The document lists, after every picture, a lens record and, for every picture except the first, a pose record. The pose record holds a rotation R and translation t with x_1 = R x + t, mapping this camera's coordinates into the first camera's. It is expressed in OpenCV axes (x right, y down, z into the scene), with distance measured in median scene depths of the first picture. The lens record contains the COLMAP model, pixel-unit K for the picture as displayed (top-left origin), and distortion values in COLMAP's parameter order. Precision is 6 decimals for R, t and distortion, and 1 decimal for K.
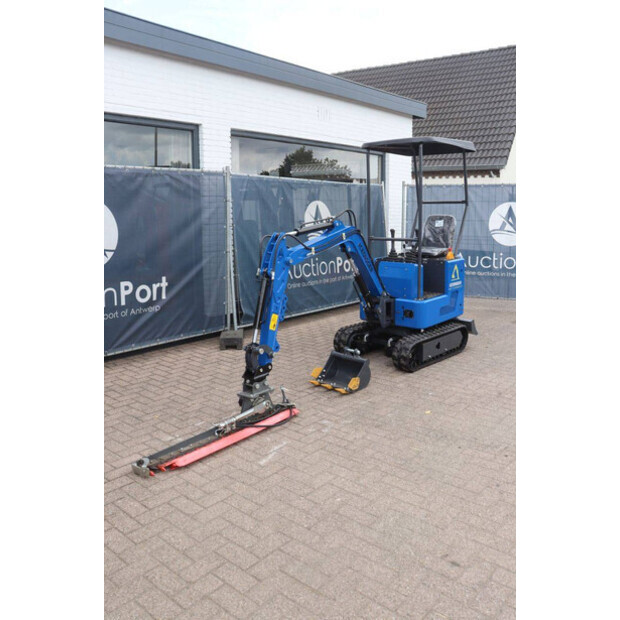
lens RADIAL K [[540.8, 0, 311.0], [0, 540.8, 309.8], [0, 0, 1]] dist [-0.134493, 0.120799]
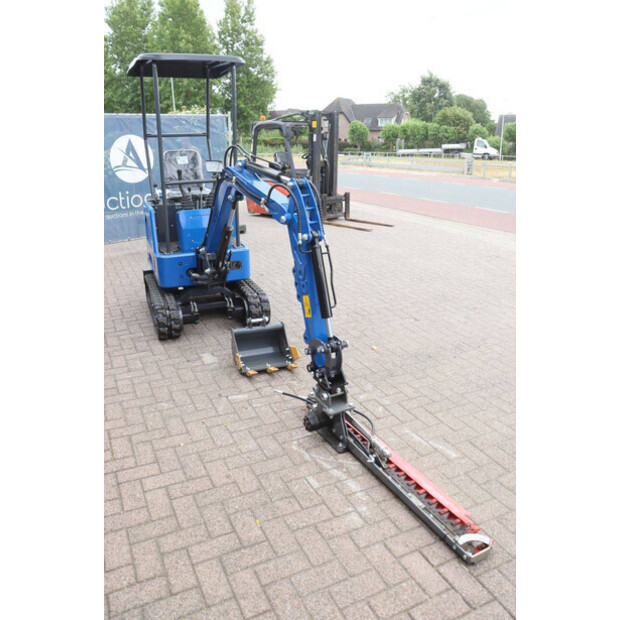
lens RADIAL K [[501.1, 0, 314.4], [0, 501.1, 315.7], [0, 0, 1]] dist [-0.128028, 0.088032]
pose [[0.390953, -0.299148, 0.870440, -0.541705], [0.162914, 0.953267, 0.254442, -0.107267], [-0.905878, 0.042332, 0.421418, 0.594530]]
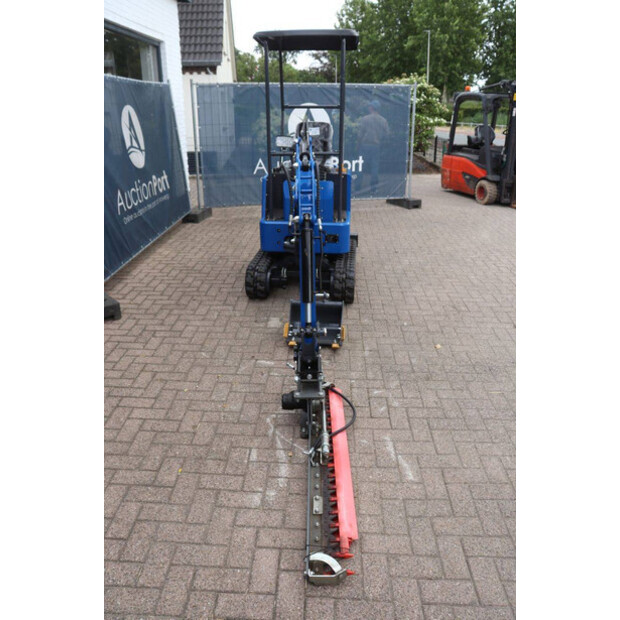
lens RADIAL K [[501.1, 0, 313.9], [0, 501.1, 317.9], [0, 0, 1]] dist [-0.128028, 0.088032]
pose [[0.782062, -0.236711, 0.576495, -0.367905], [0.102943, 0.961416, 0.255111, -0.085050], [-0.614639, -0.140166, 0.776255, 0.378935]]
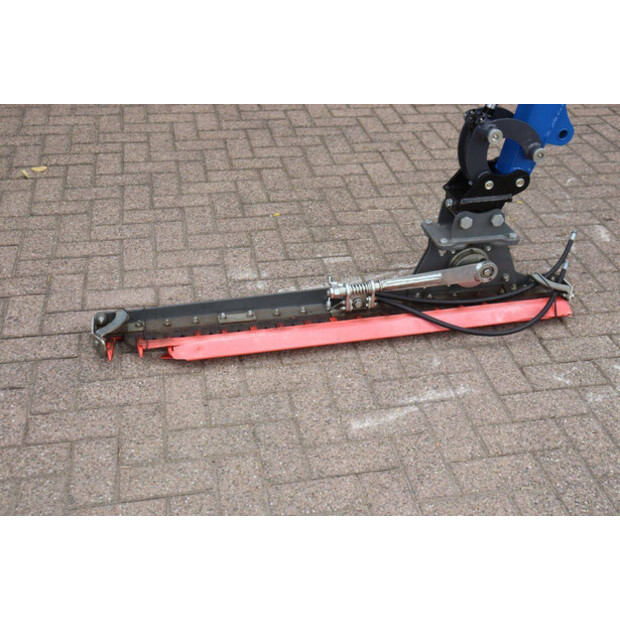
lens RADIAL K [[803.4, 0, 315.8], [0, 803.4, 305.3], [0, 0, 1]] dist [0.010308, 0.000000]
pose [[0.785958, 0.366750, -0.497760, 0.095445], [-0.156252, 0.896760, 0.414012, -0.020253], [0.598211, -0.247620, 0.762121, 0.370057]]
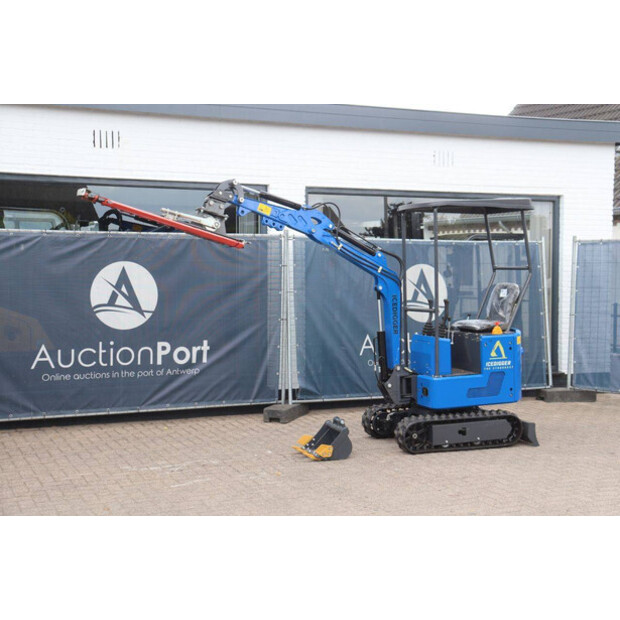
lens RADIAL K [[948.2, 0, 312.7], [0, 948.2, 314.3], [0, 0, 1]] dist [0.155572, 0.000000]
pose [[0.898886, 0.029983, -0.437157, 0.744124], [-0.086058, 0.990306, -0.109031, 0.072959], [0.429650, 0.135627, 0.892752, -0.556907]]
